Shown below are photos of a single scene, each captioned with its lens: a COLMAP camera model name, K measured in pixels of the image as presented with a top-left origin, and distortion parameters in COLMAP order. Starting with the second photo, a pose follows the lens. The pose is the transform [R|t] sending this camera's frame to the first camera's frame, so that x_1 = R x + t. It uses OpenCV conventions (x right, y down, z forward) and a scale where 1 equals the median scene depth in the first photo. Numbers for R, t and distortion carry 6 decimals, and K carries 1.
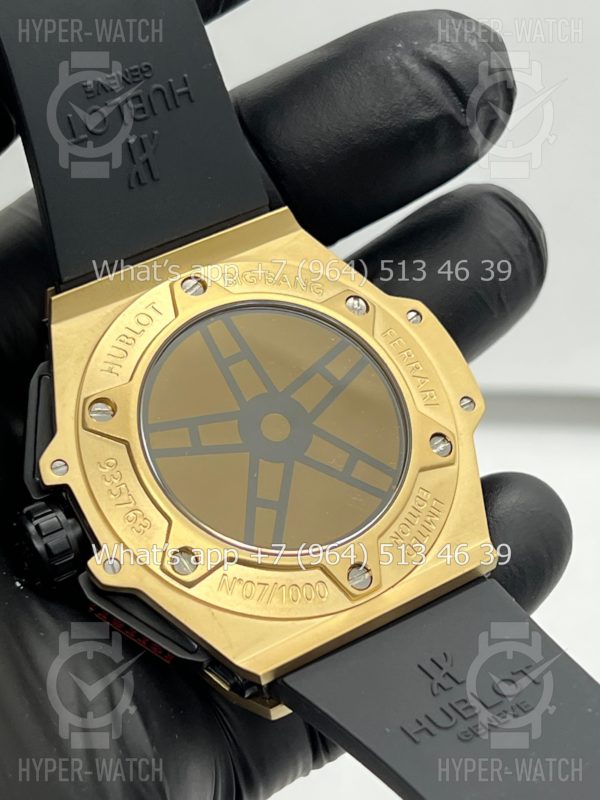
lens RADIAL K [[1834.3, 0, 300.0], [0, 1834.3, 400.0], [0, 0, 1]] dist [0.208509, -0.030934]
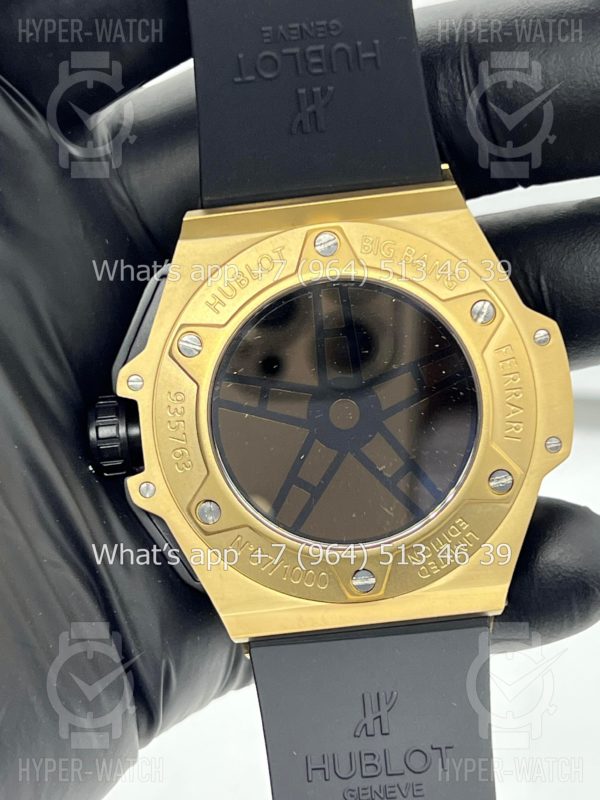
lens RADIAL K [[1834.3, 0, 300.0], [0, 1834.3, 400.0], [0, 0, 1]] dist [0.208509, -0.030934]
pose [[0.884351, 0.393445, -0.251247, 0.215658], [-0.255947, 0.858753, 0.443886, -0.432989], [0.390403, -0.328245, 0.860140, 0.114849]]
